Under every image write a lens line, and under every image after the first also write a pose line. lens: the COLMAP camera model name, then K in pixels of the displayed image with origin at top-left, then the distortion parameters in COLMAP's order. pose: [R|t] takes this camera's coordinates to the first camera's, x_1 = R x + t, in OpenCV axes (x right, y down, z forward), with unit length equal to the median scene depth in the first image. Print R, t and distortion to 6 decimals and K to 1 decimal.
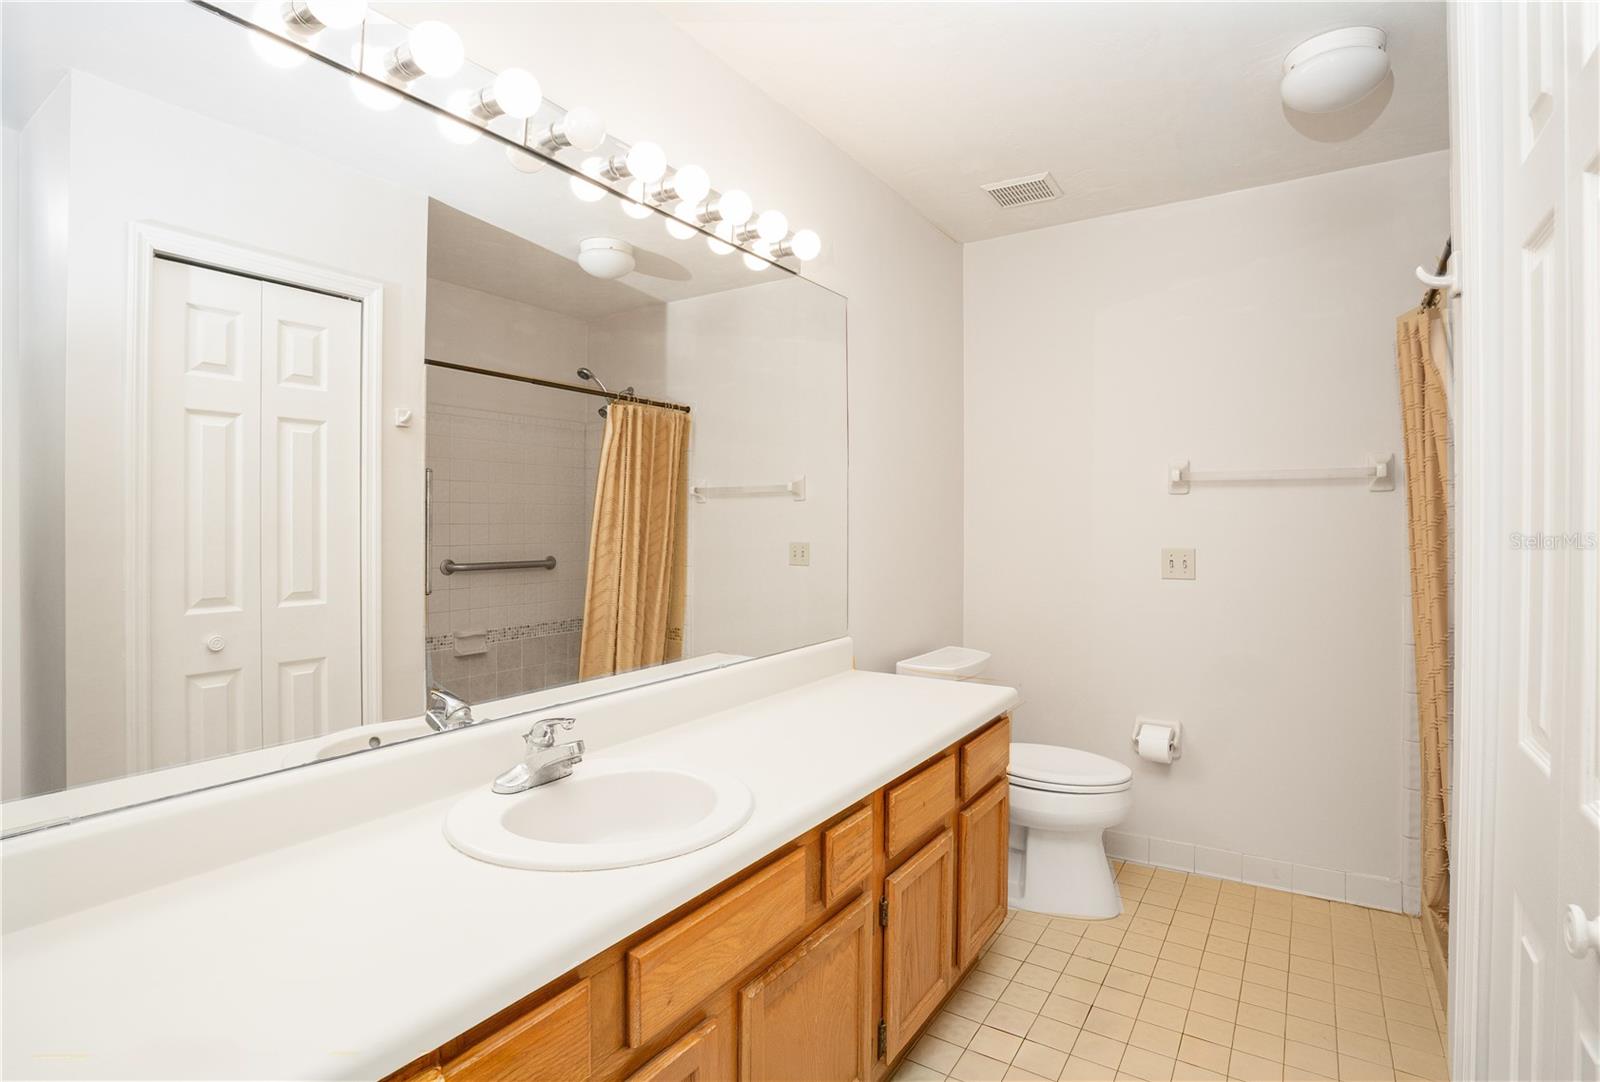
lens RADIAL K [[857.0, 0, 800.0], [0, 857.0, 541.0], [0, 0, 1]] dist [-0.004143, -0.000552]
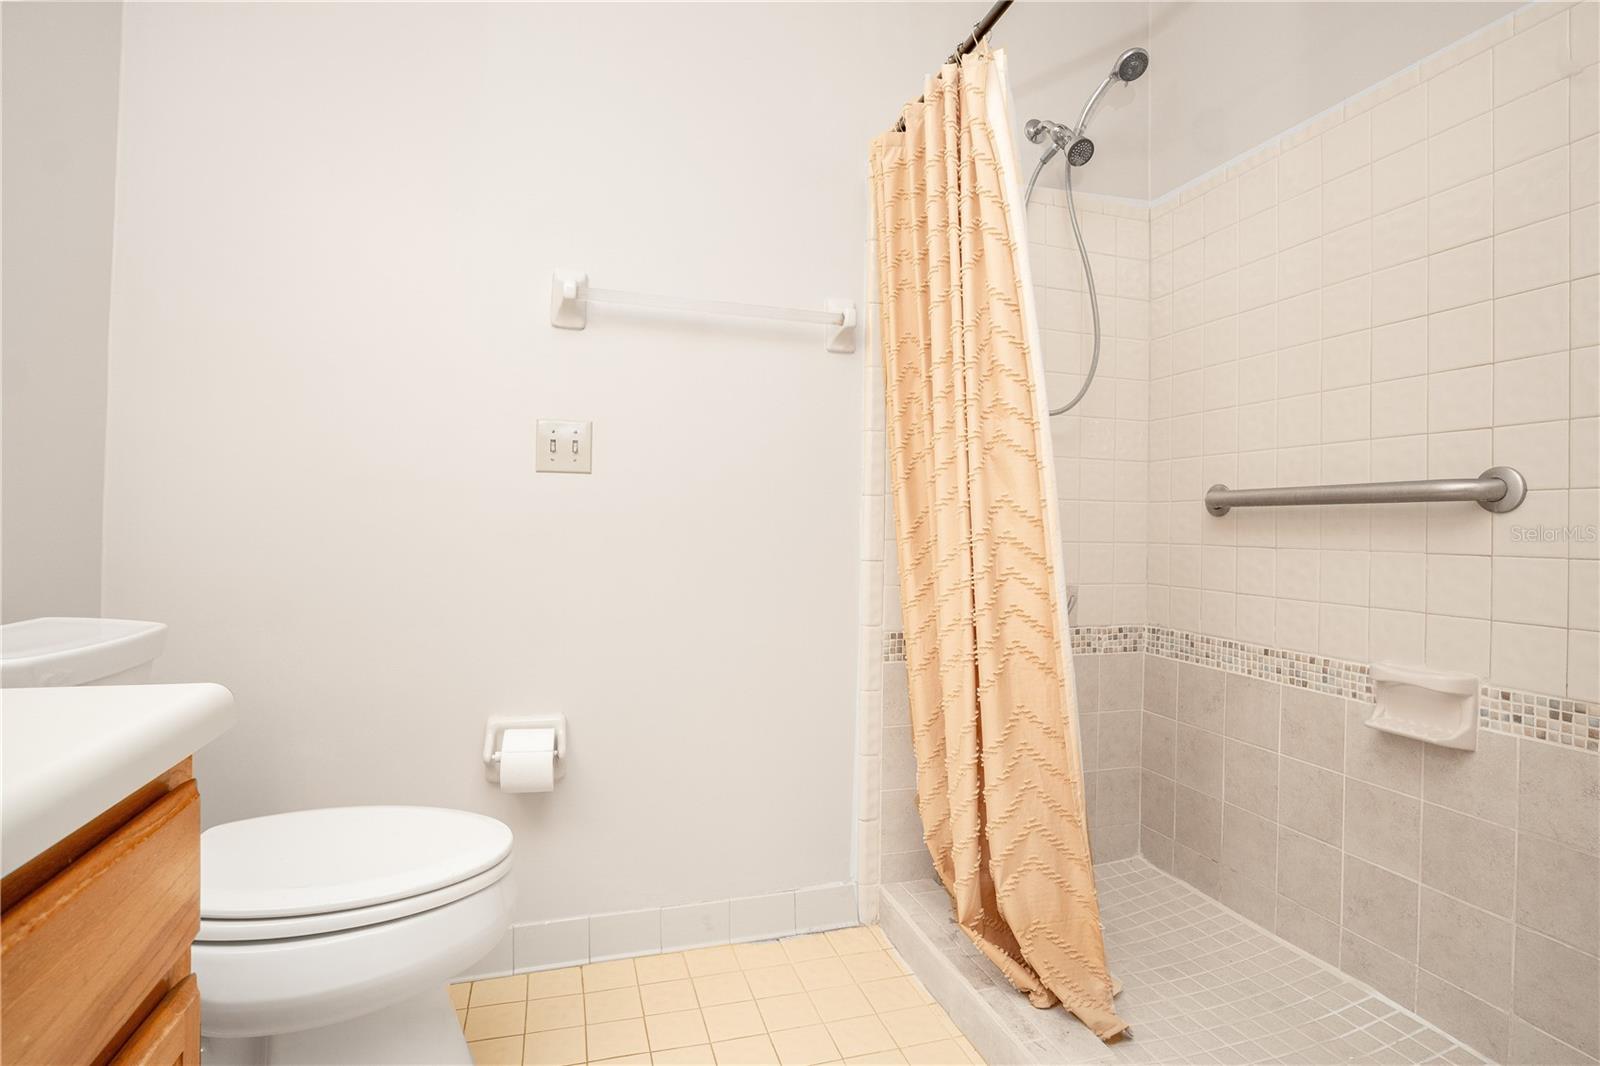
lens RADIAL K [[748.1, 0, 800.0], [0, 748.1, 533.0], [0, 0, 1]] dist [-0.044425, -0.000077]
pose [[0.625851, 0.028295, 0.779430, 0.146534], [-0.001939, 0.999395, -0.034723, 0.105568], [-0.779941, 0.020220, 0.625527, 0.559874]]
